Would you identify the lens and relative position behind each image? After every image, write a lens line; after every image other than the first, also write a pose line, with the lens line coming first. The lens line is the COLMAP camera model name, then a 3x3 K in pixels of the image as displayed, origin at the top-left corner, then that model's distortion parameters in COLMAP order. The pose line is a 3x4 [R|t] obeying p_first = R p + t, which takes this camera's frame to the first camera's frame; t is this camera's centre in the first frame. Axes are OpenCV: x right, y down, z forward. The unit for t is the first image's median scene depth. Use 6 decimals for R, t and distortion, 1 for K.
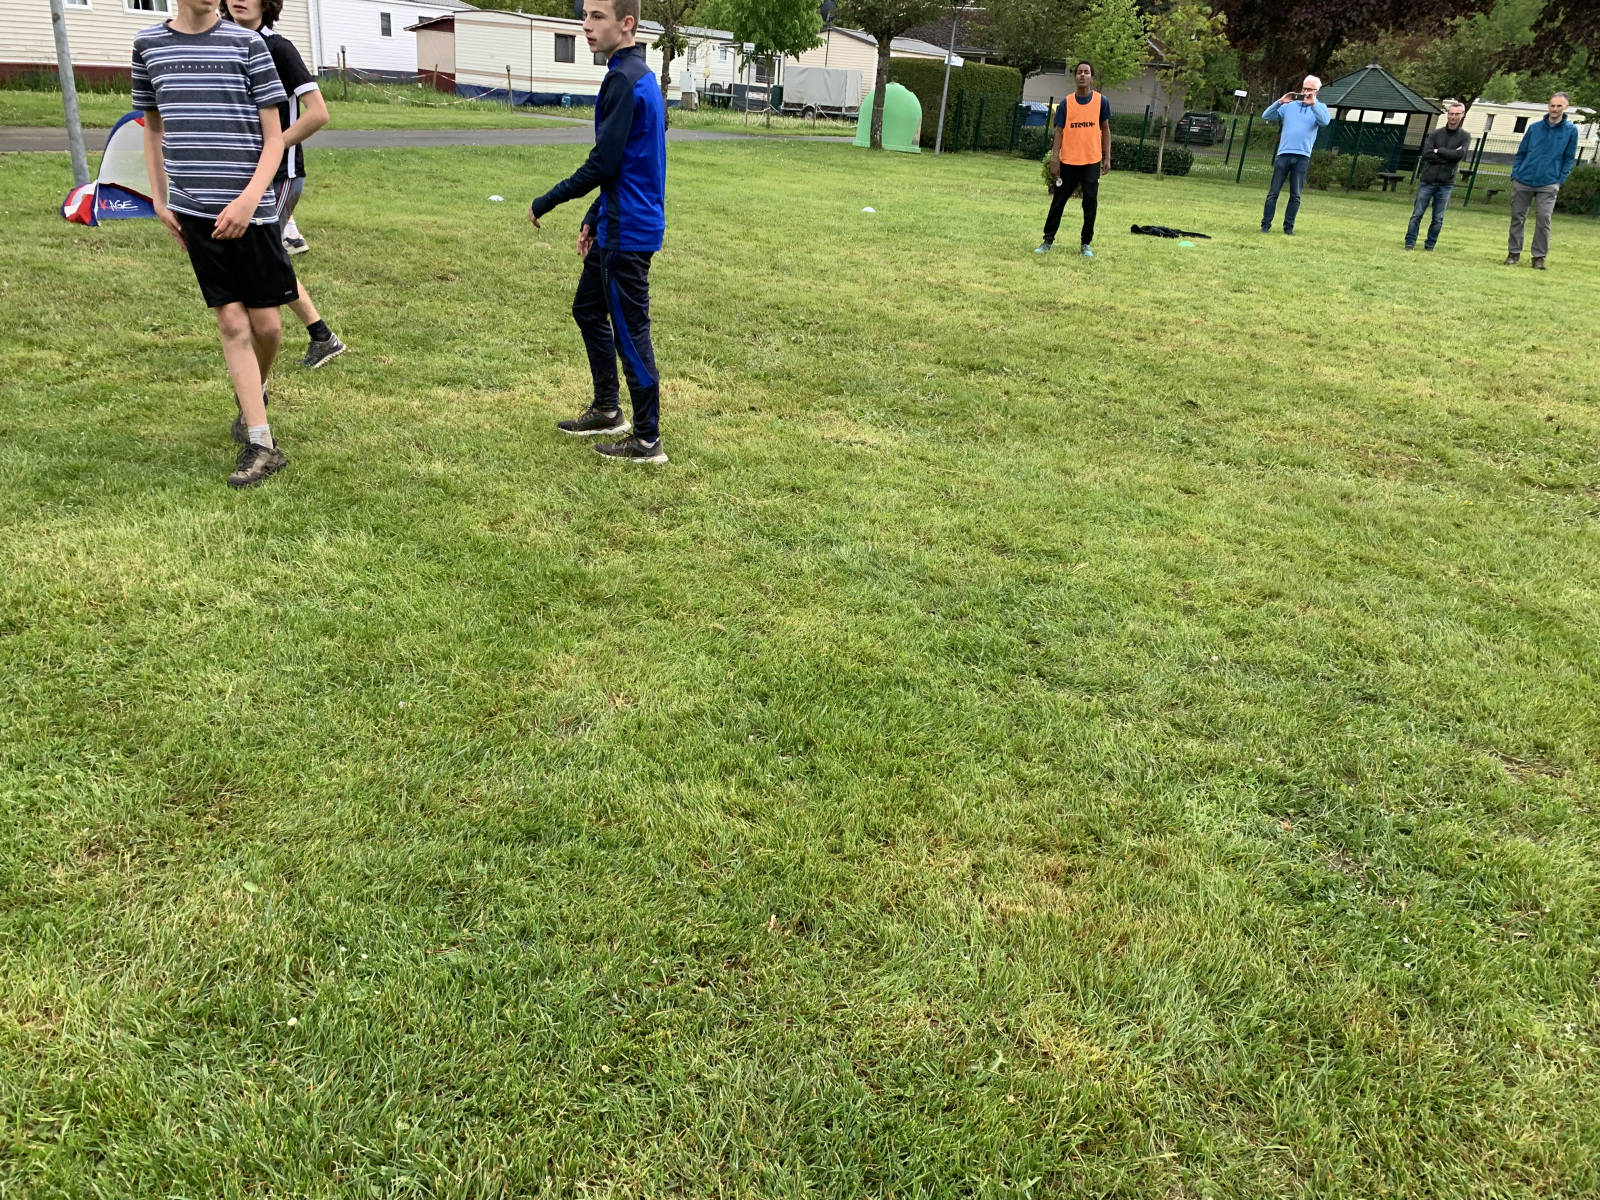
lens RADIAL K [[1219.6, 0, 786.2], [0, 1219.6, 604.3], [0, 0, 1]] dist [0.018667, -0.019075]
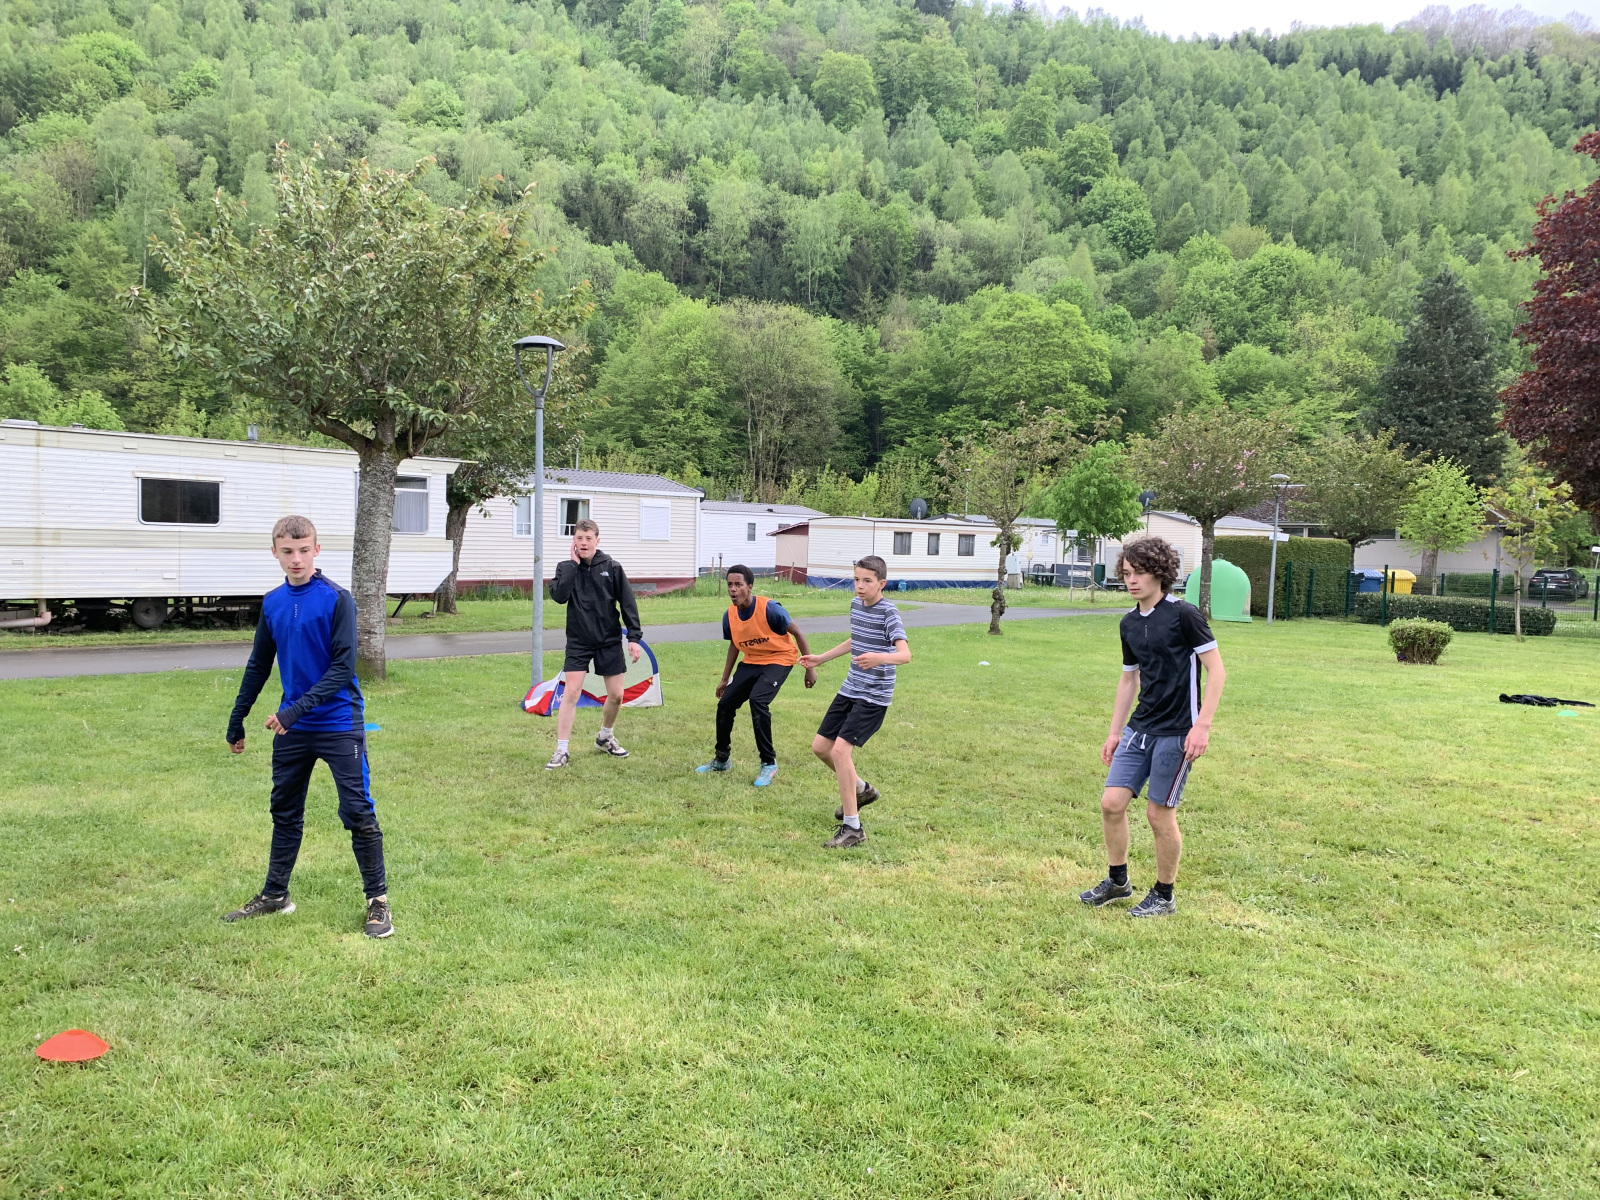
lens RADIAL K [[1219.6, 0, 781.8], [0, 1219.6, 604.9], [0, 0, 1]] dist [0.018667, -0.019075]
pose [[0.966258, -0.035469, -0.255121, -0.031106], [-0.058883, 0.933827, -0.352844, -0.000670], [0.250754, 0.355961, 0.900230, -0.074525]]
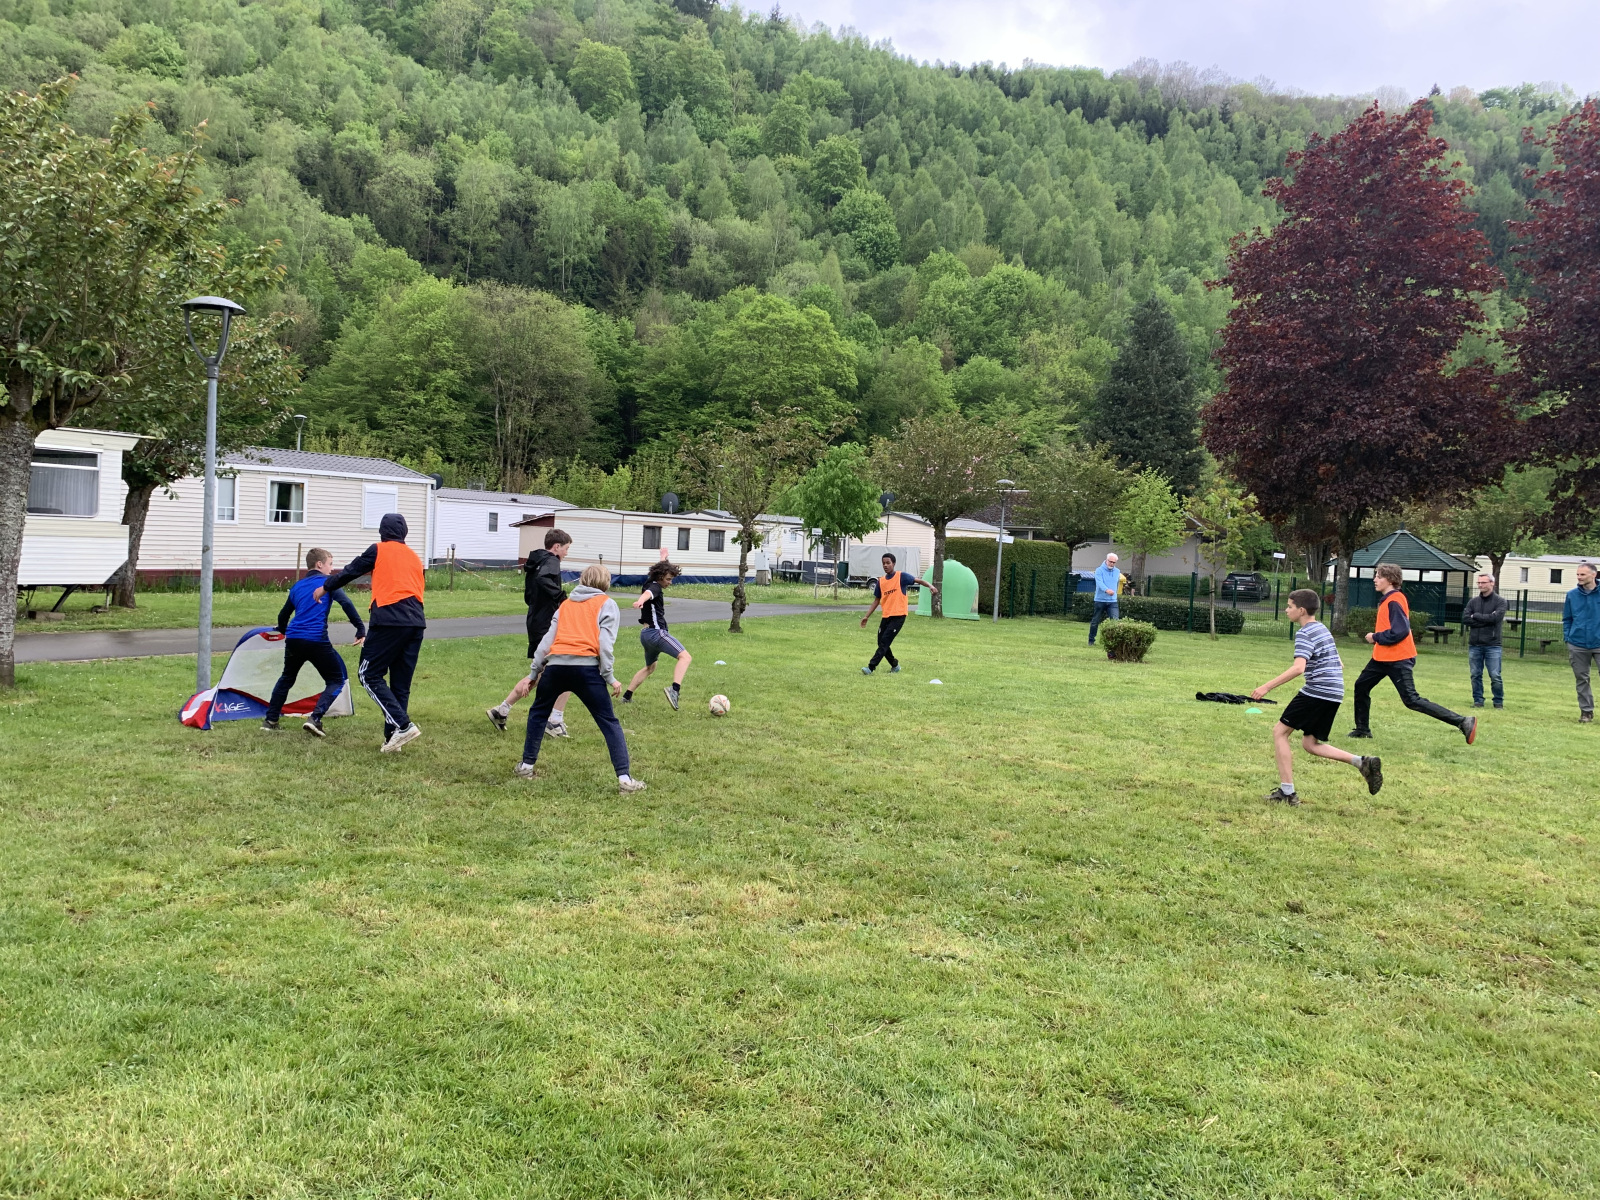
lens RADIAL K [[1219.6, 0, 797.0], [0, 1219.6, 576.4], [0, 0, 1]] dist [0.018667, -0.019075]
pose [[0.998645, -0.027176, -0.044370, -0.005781], [0.008543, 0.926830, -0.375385, -0.034272], [0.051325, 0.374497, 0.925806, -0.002380]]
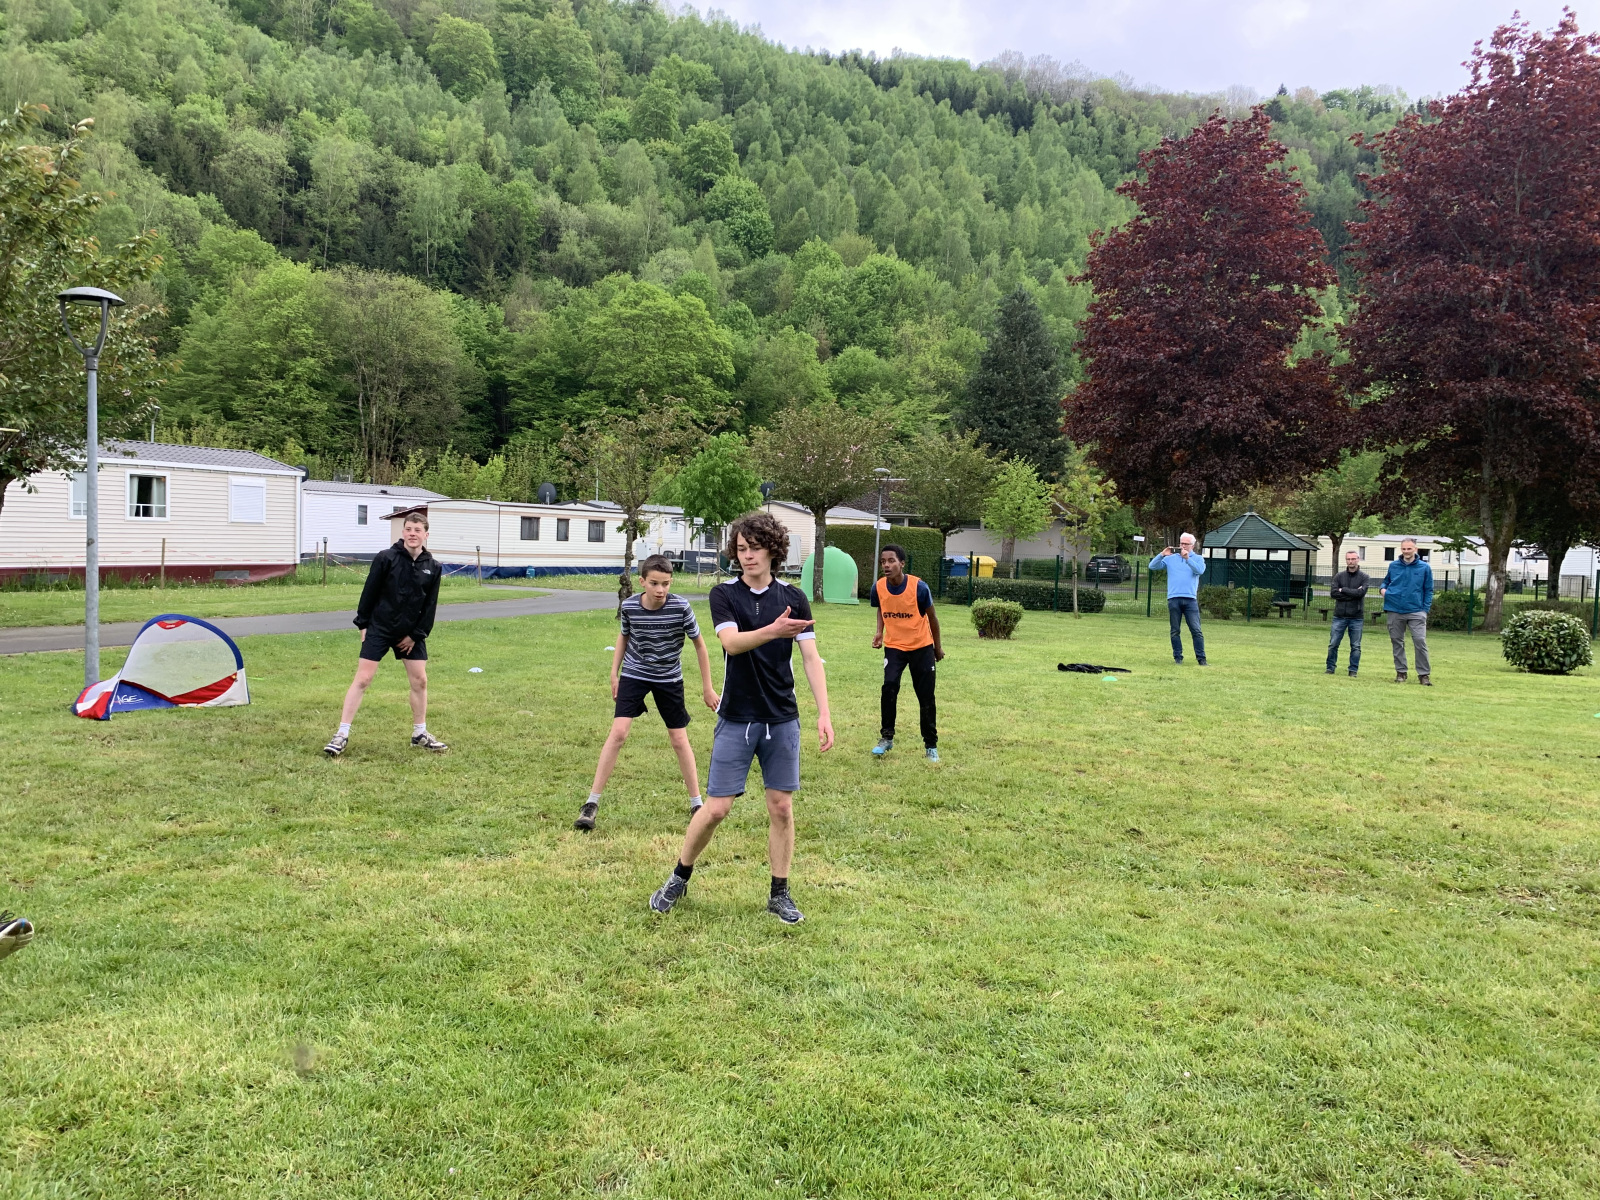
lens RADIAL K [[1219.6, 0, 809.7], [0, 1219.6, 596.9], [0, 0, 1]] dist [0.018667, -0.019075]
pose [[0.996938, -0.045144, 0.063842, -0.016215], [0.064633, 0.935291, -0.347927, 0.001532], [-0.044004, 0.350988, 0.935345, -0.070402]]
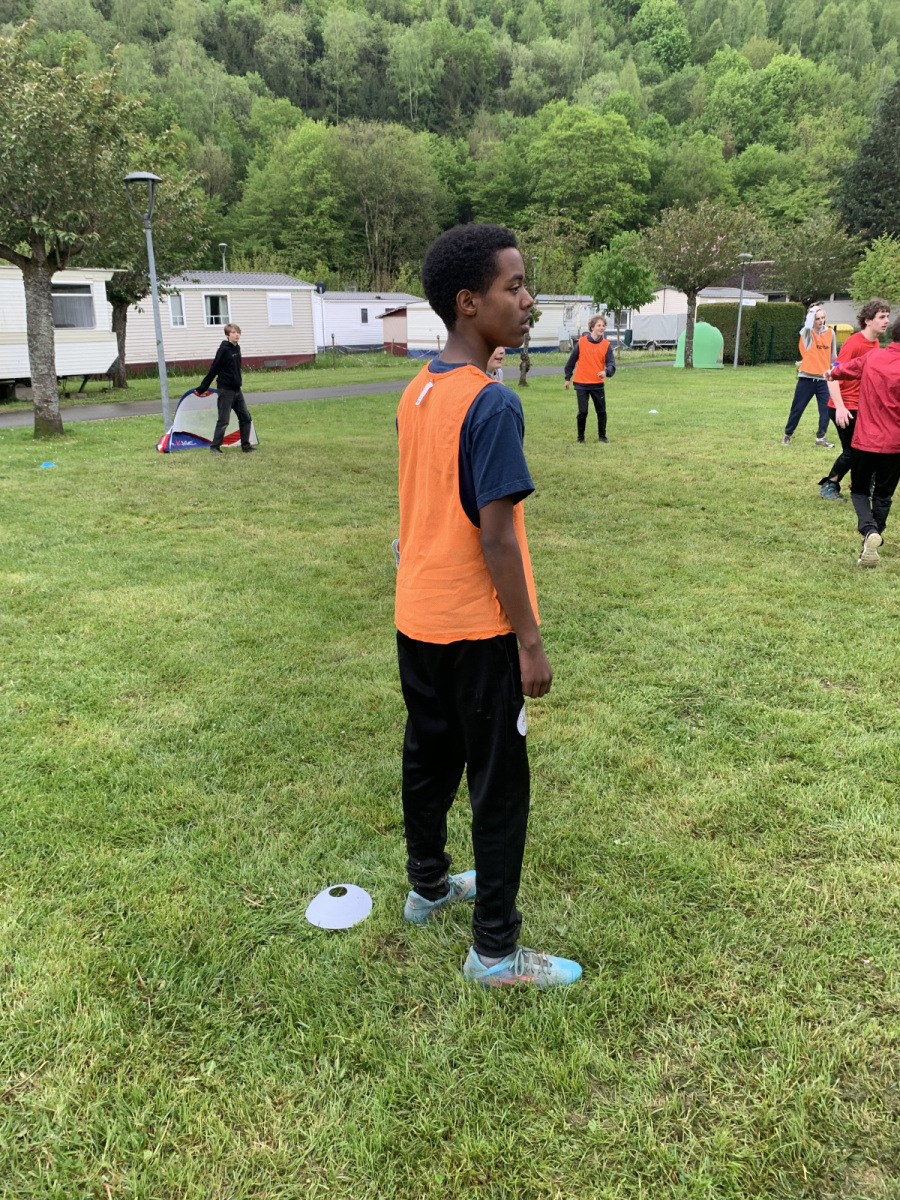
lens RADIAL K [[914.7, 0, 447.2], [0, 914.7, 584.2], [0, 0, 1]] dist [0.018667, -0.019075]
pose [[0.973214, -0.028803, -0.228089, 0.134236], [-0.002226, 0.990894, -0.134628, 0.063048], [0.229890, 0.131530, 0.964288, -0.182903]]
